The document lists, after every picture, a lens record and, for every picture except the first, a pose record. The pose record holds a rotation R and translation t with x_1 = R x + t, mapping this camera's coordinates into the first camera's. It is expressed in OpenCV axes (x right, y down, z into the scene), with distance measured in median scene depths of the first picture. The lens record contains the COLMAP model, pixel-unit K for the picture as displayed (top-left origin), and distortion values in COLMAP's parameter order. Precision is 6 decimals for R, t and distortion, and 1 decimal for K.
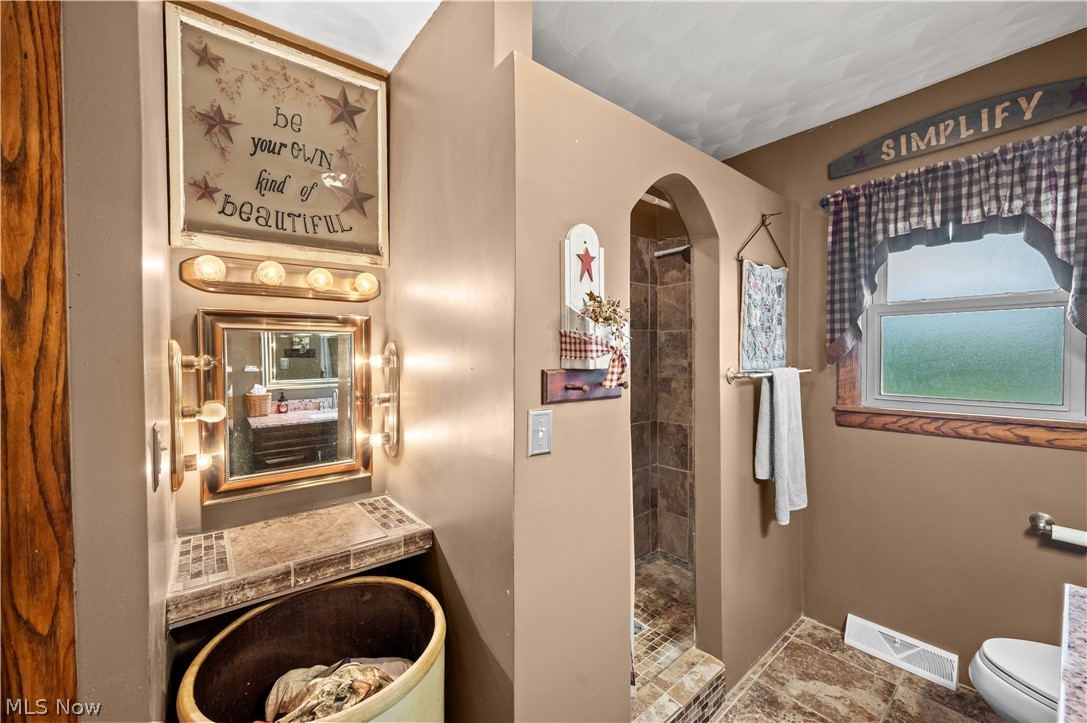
lens RADIAL K [[430.3, 0, 547.4], [0, 430.3, 347.8], [0, 0, 1]] dist [0.001562, 0.000163]
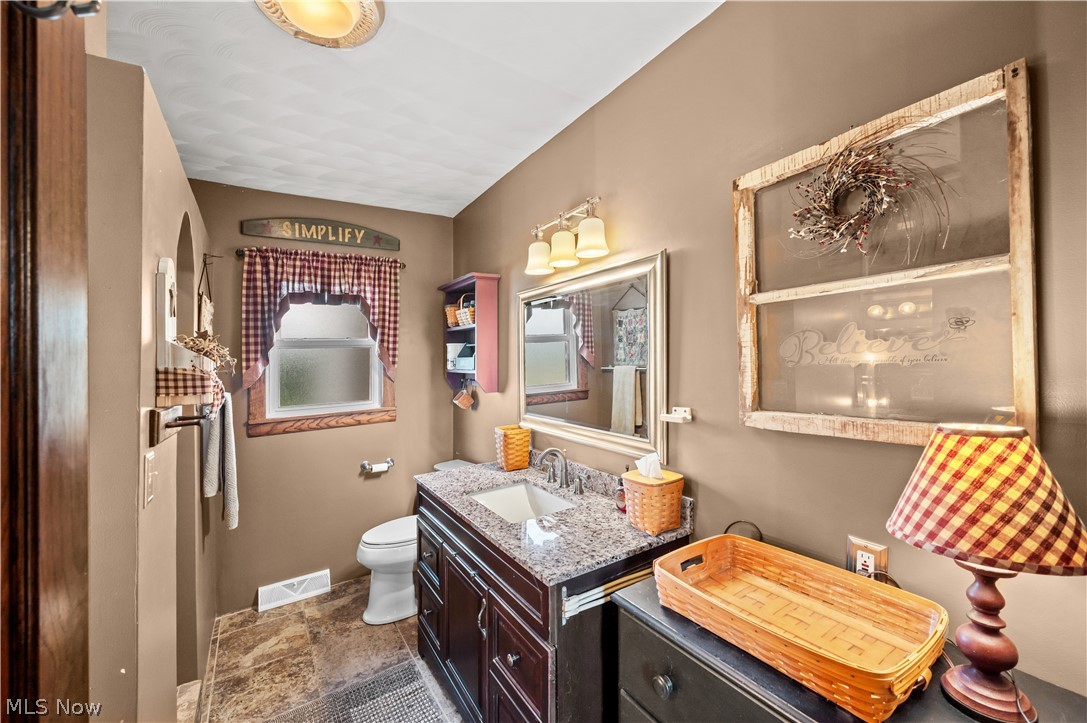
lens RADIAL K [[430.3, 0, 545.7], [0, 430.3, 358.0], [0, 0, 1]] dist [0.001562, 0.000163]
pose [[0.118097, 0.000734, 0.993002, -0.510309], [0.022624, 0.999738, -0.003430, -0.023861], [-0.992744, 0.022871, 0.118050, 0.024020]]
